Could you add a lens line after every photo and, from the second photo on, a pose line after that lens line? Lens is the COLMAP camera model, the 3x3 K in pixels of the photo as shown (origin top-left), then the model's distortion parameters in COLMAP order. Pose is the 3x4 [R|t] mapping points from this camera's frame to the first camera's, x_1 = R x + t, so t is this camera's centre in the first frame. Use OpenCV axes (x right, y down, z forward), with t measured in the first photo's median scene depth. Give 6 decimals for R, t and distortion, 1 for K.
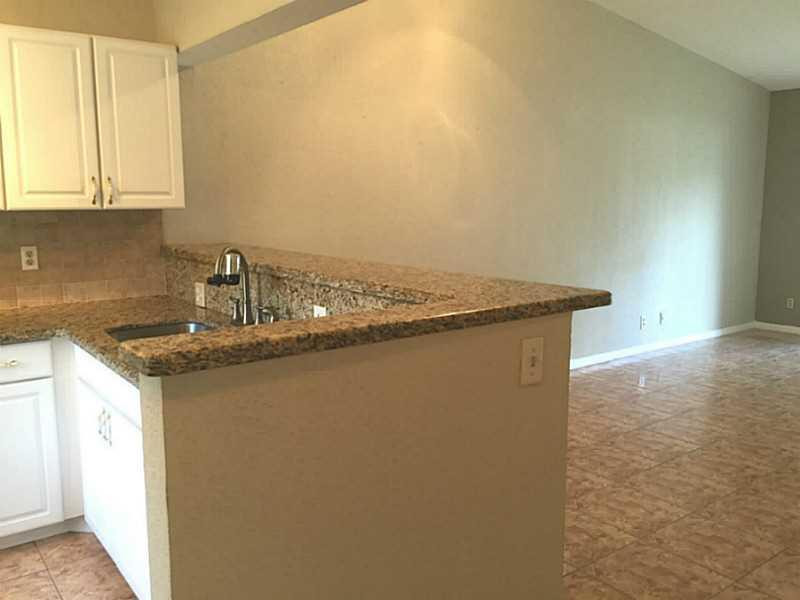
lens RADIAL K [[686.9, 0, 397.8], [0, 686.9, 294.8], [0, 0, 1]] dist [0.067415, -0.087088]
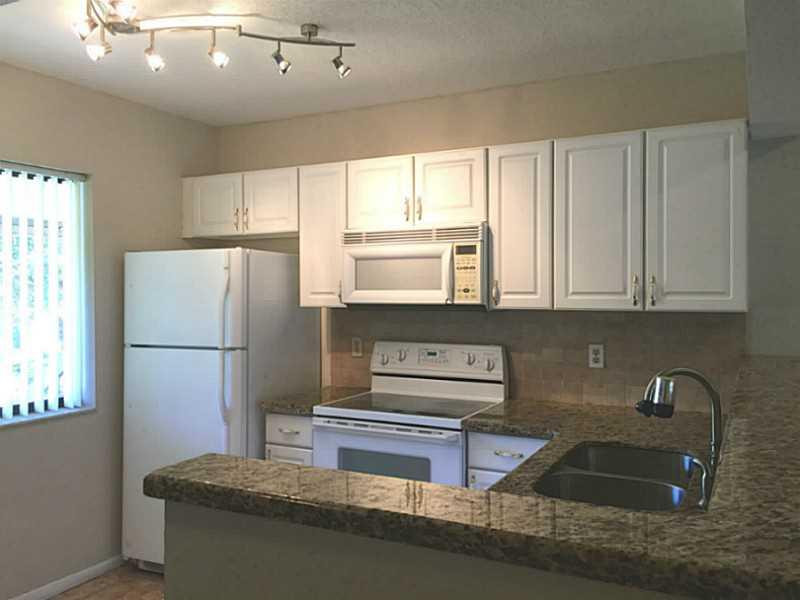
lens RADIAL K [[686.9, 0, 397.8], [0, 686.9, 294.8], [0, 0, 1]] dist [0.067415, -0.087088]
pose [[0.427484, 0.012904, -0.903931, 0.272620], [-0.123758, 0.991320, -0.044376, -0.064967], [0.895512, 0.130838, 0.425370, 0.321752]]
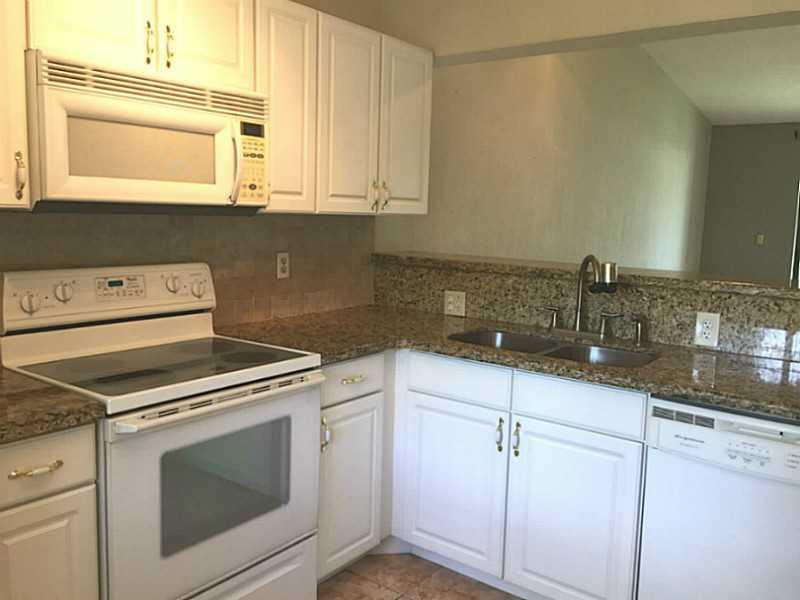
lens RADIAL K [[686.9, 0, 397.8], [0, 686.9, 294.8], [0, 0, 1]] dist [0.067415, -0.087088]
pose [[0.962133, -0.003285, 0.272562, -0.676191], [0.007638, 0.999860, -0.014910, 0.001416], [-0.272475, 0.016427, 0.962023, 0.081491]]
